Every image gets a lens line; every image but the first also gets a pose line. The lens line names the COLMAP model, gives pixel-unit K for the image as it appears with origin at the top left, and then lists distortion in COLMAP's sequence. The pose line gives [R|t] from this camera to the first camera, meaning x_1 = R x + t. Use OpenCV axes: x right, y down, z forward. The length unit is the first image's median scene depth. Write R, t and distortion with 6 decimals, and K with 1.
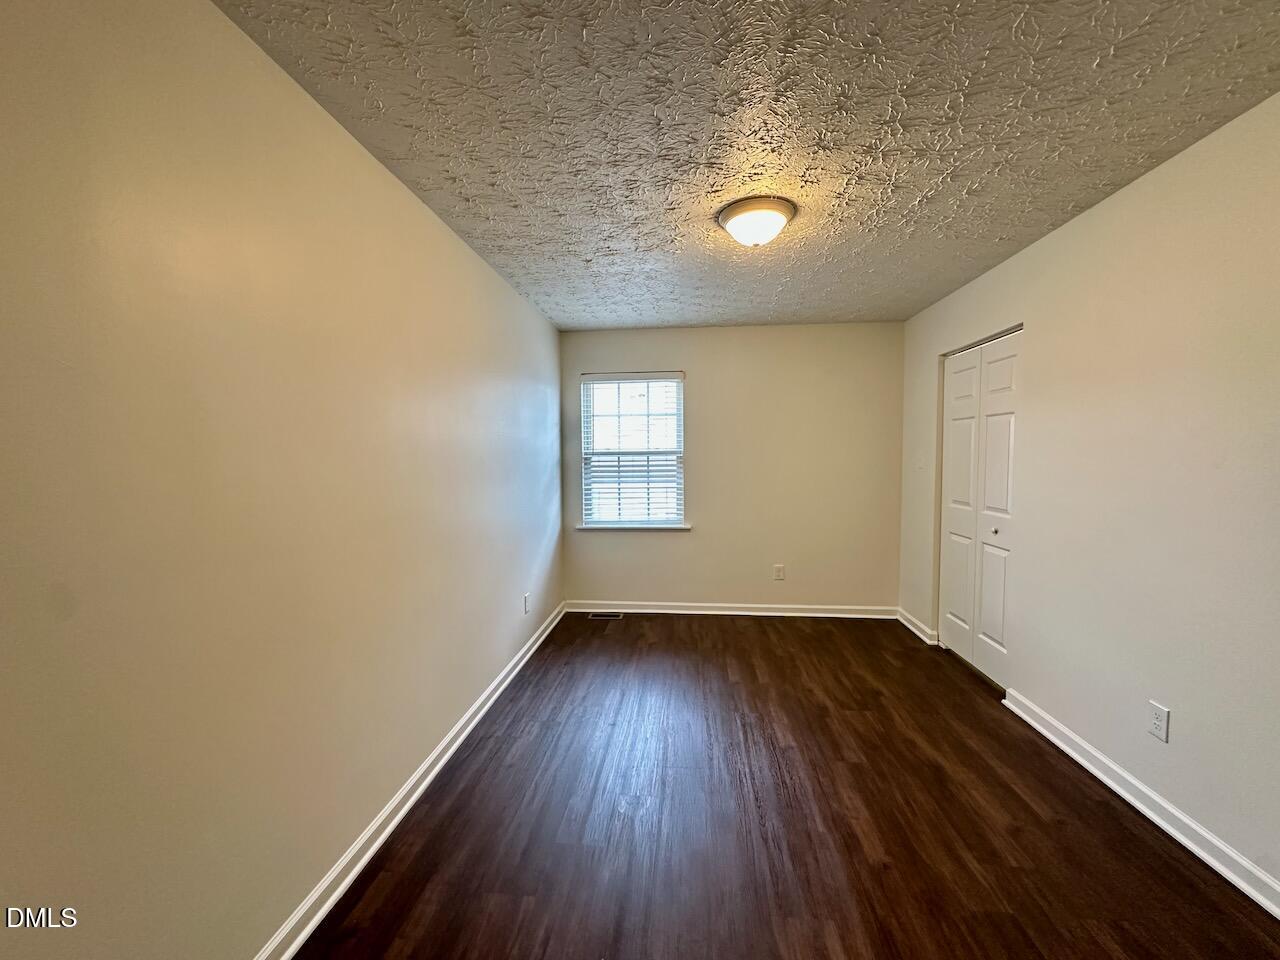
lens RADIAL K [[509.1, 0, 639.9], [0, 509.1, 482.4], [0, 0, 1]] dist [-0.001527, -0.000149]
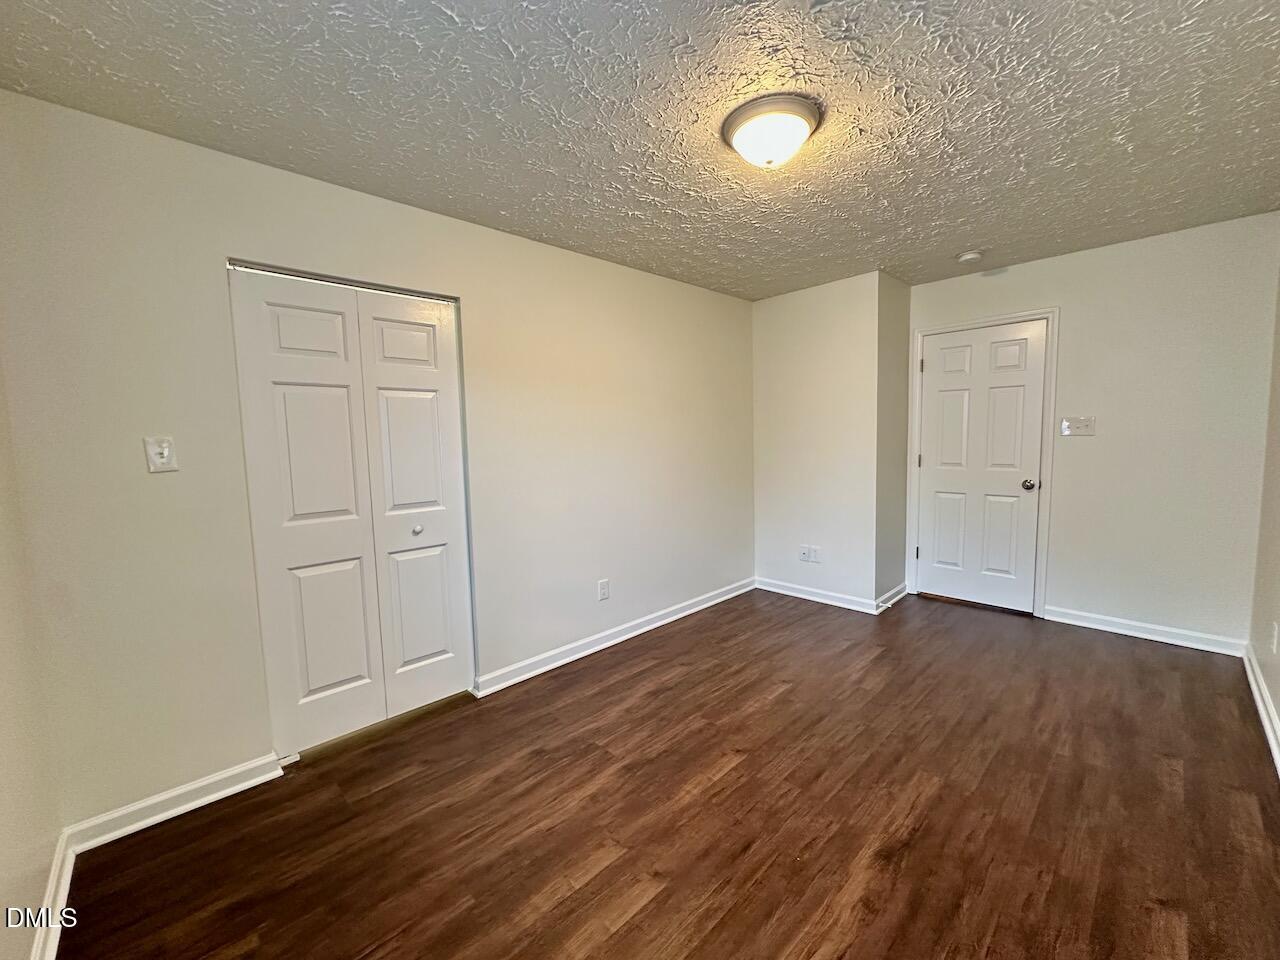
lens RADIAL K [[509.1, 0, 639.9], [0, 509.1, 482.4], [0, 0, 1]] dist [-0.001527, -0.000149]
pose [[-0.759488, -0.031562, 0.649755, -0.125337], [0.061971, 0.990769, 0.120564, -0.063408], [-0.647563, 0.131833, -0.750521, 1.506399]]
